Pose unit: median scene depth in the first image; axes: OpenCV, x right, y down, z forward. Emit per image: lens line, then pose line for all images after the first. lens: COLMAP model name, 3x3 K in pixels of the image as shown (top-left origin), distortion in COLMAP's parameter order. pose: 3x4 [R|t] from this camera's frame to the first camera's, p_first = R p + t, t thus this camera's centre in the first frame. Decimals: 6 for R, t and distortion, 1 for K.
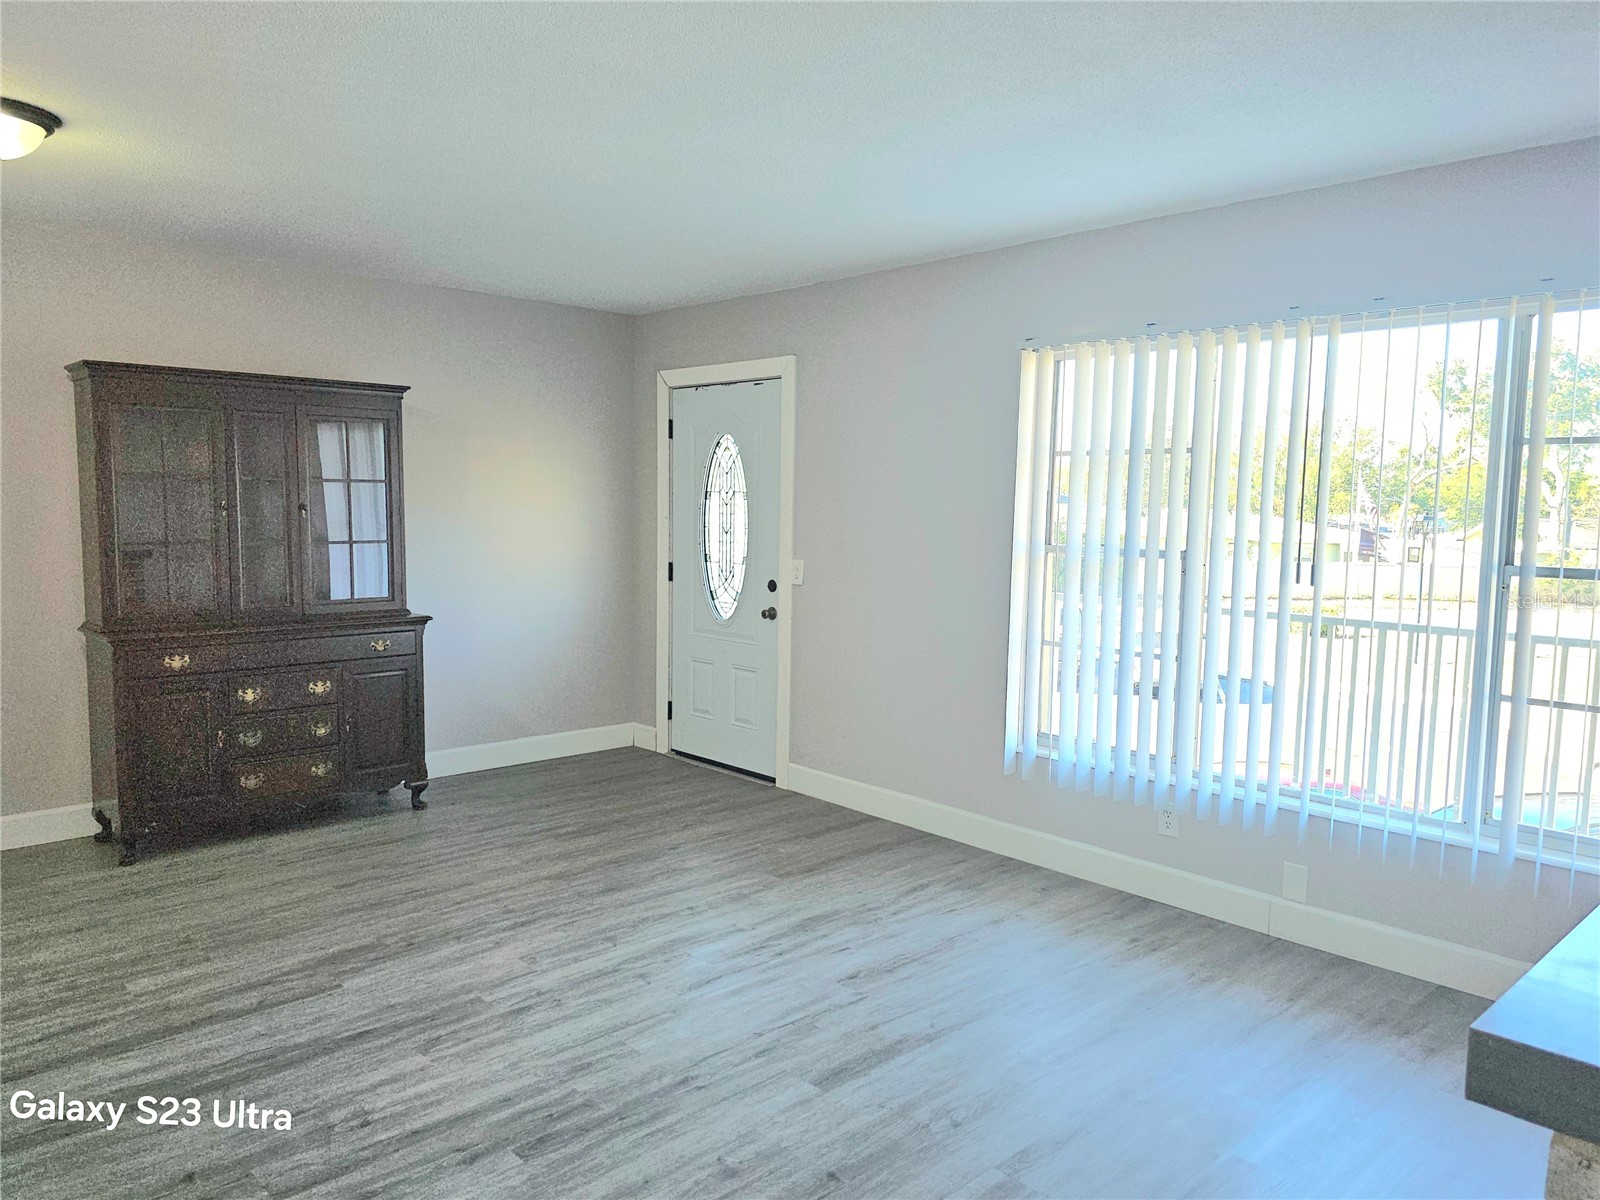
lens RADIAL K [[1125.4, 0, 793.1], [0, 1125.4, 603.6], [0, 0, 1]] dist [0.070961, -0.067371]
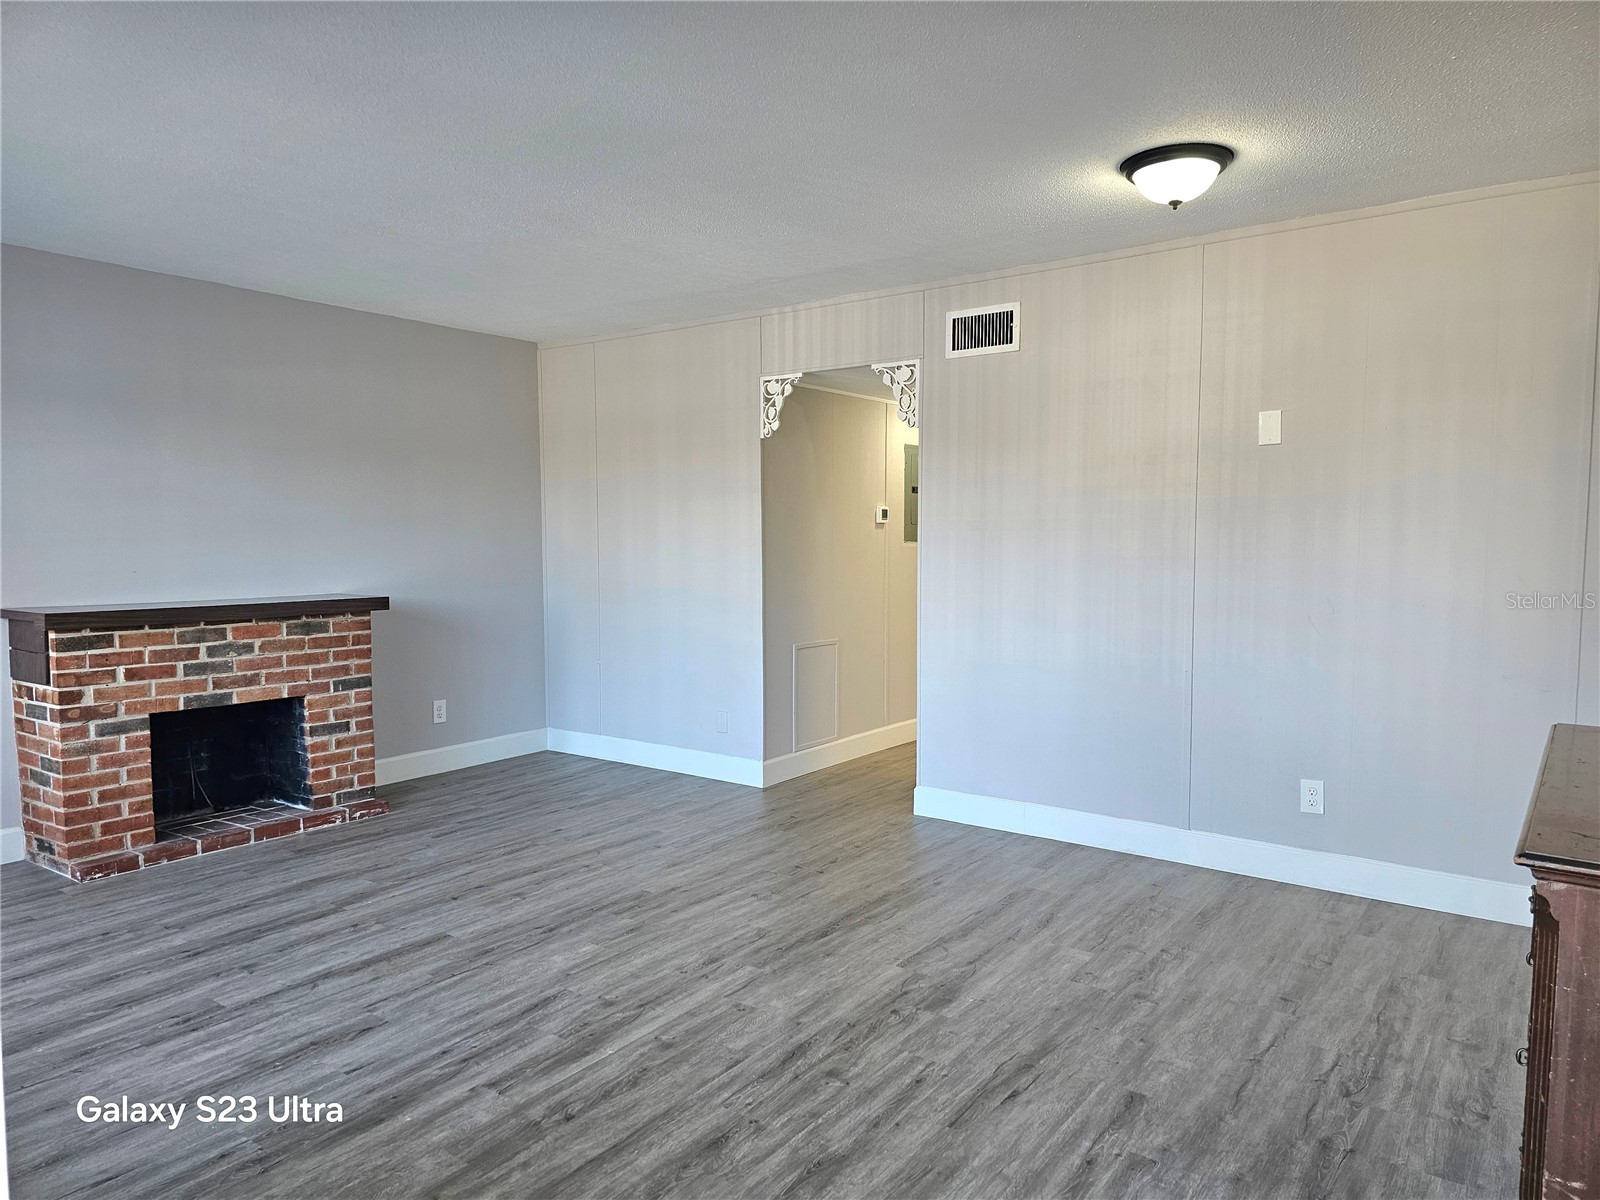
lens RADIAL K [[1071.0, 0, 807.6], [0, 1071.0, 621.8], [0, 0, 1]] dist [0.069141, -0.059151]
pose [[-0.981855, 0.001095, -0.189632, -0.106080], [-0.031176, 0.985446, 0.167108, -0.113031], [0.187055, 0.169987, -0.967530, 1.559849]]
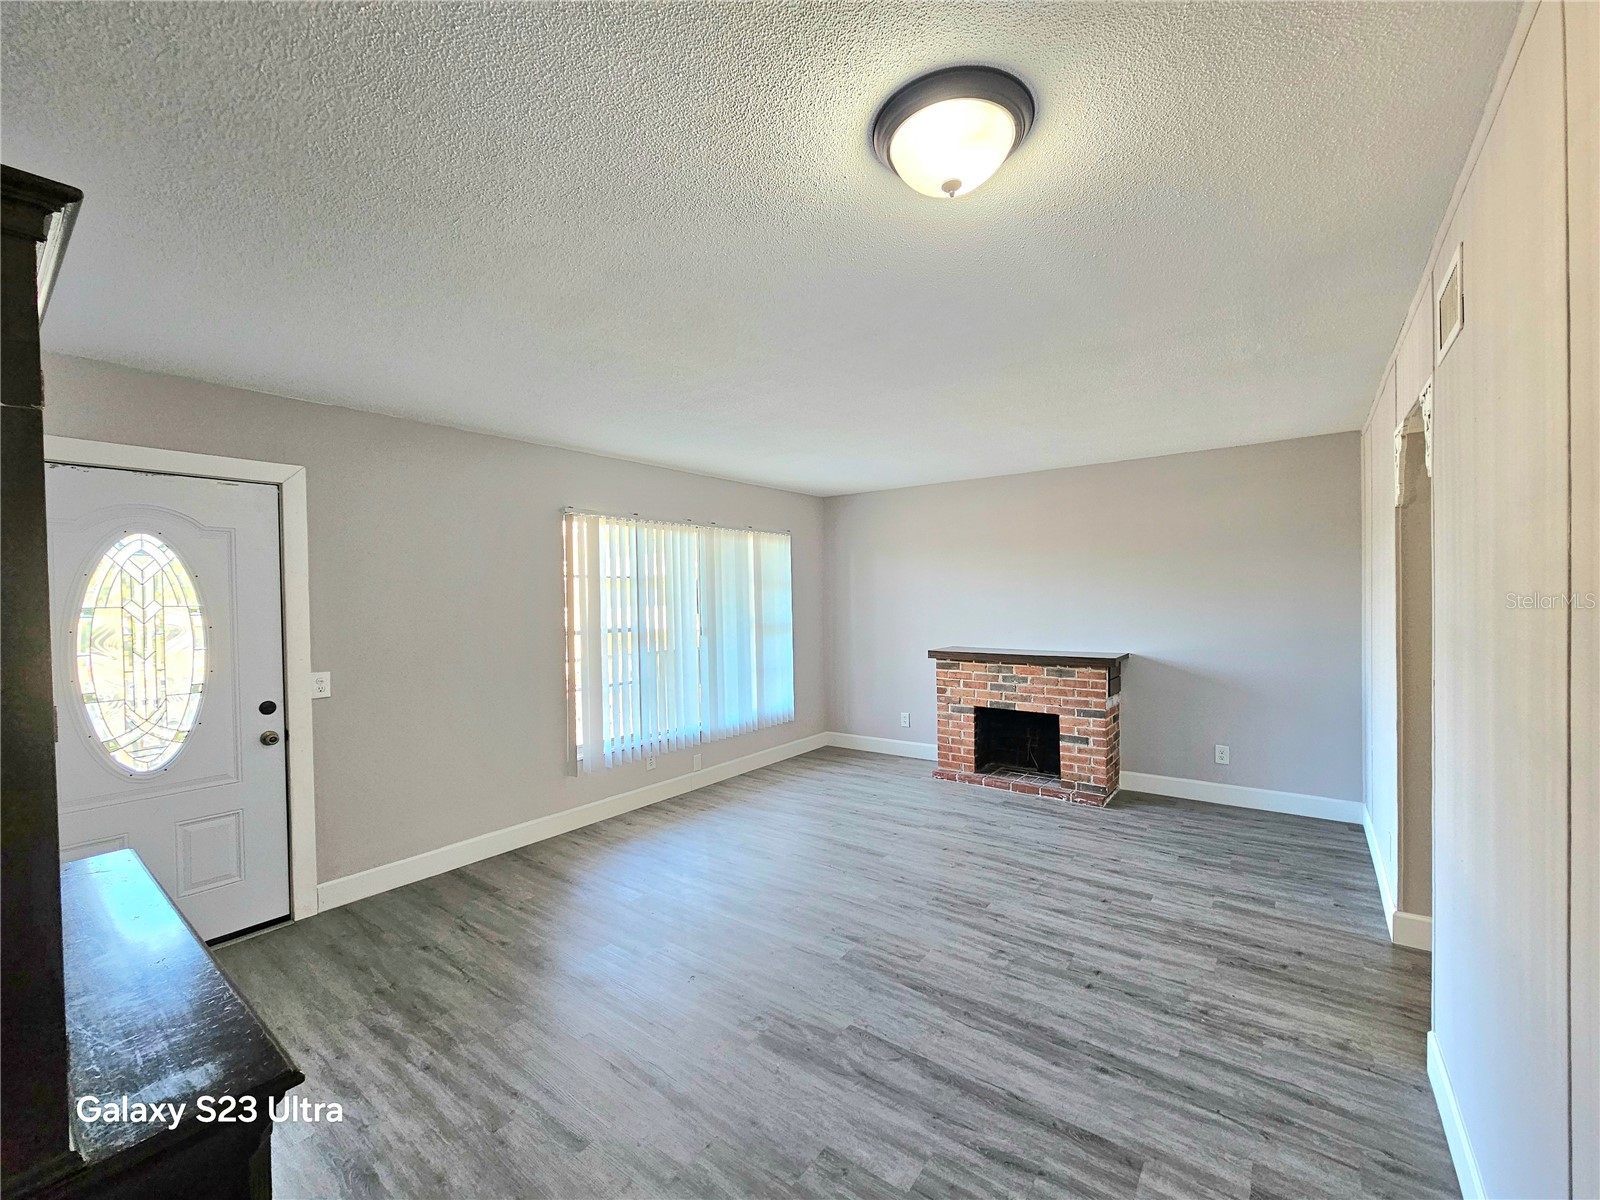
lens RADIAL K [[654.1, 0, 802.9], [0, 654.1, 606.2], [0, 0, 1]] dist [0.000264, 0.000004]
pose [[-0.167014, -0.027958, 0.985558, -0.859661], [0.104445, 0.993472, 0.045882, -0.107316], [-0.980407, 0.110600, -0.163004, 0.918800]]
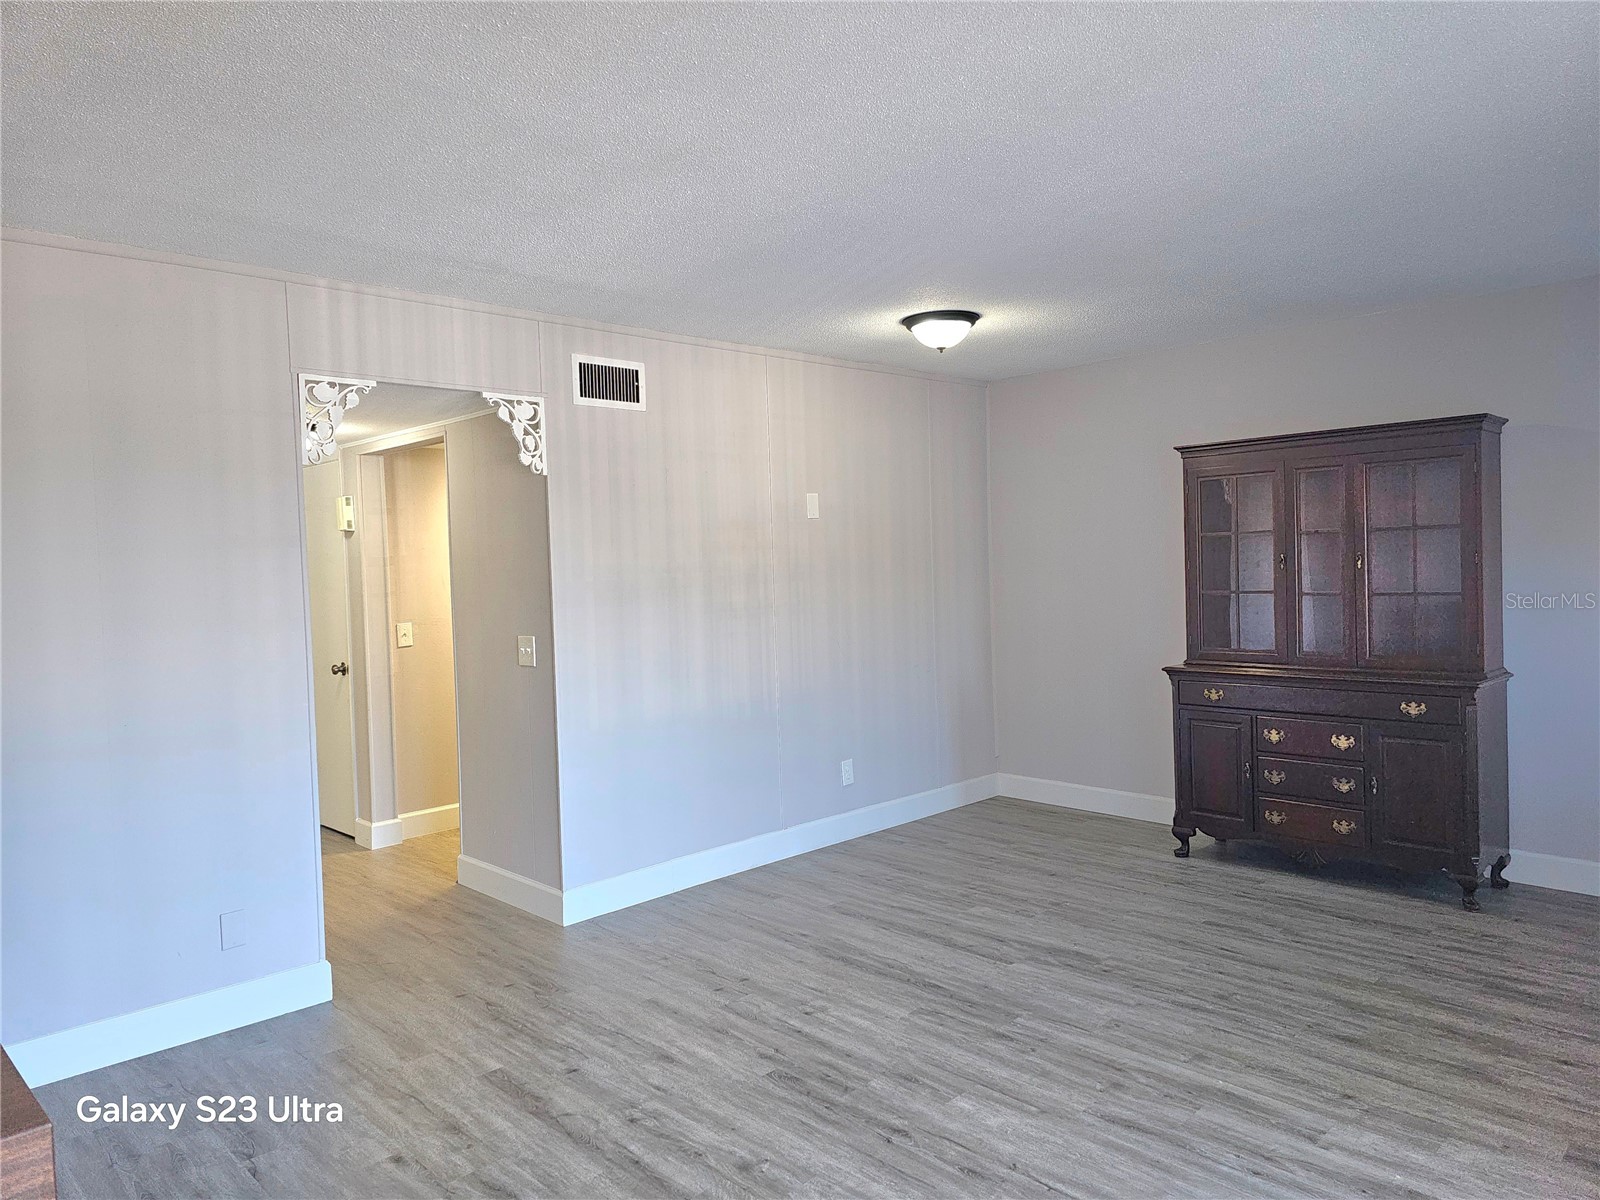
lens RADIAL K [[1066.6, 0, 800.0], [0, 1066.6, 600.0], [0, 0, 1]] dist [0.062862, -0.051149]
pose [[0.026010, 0.021324, -0.999434, 0.595264], [-0.061540, 0.997910, 0.019690, -0.045091], [0.997766, 0.060993, 0.027268, 0.600489]]
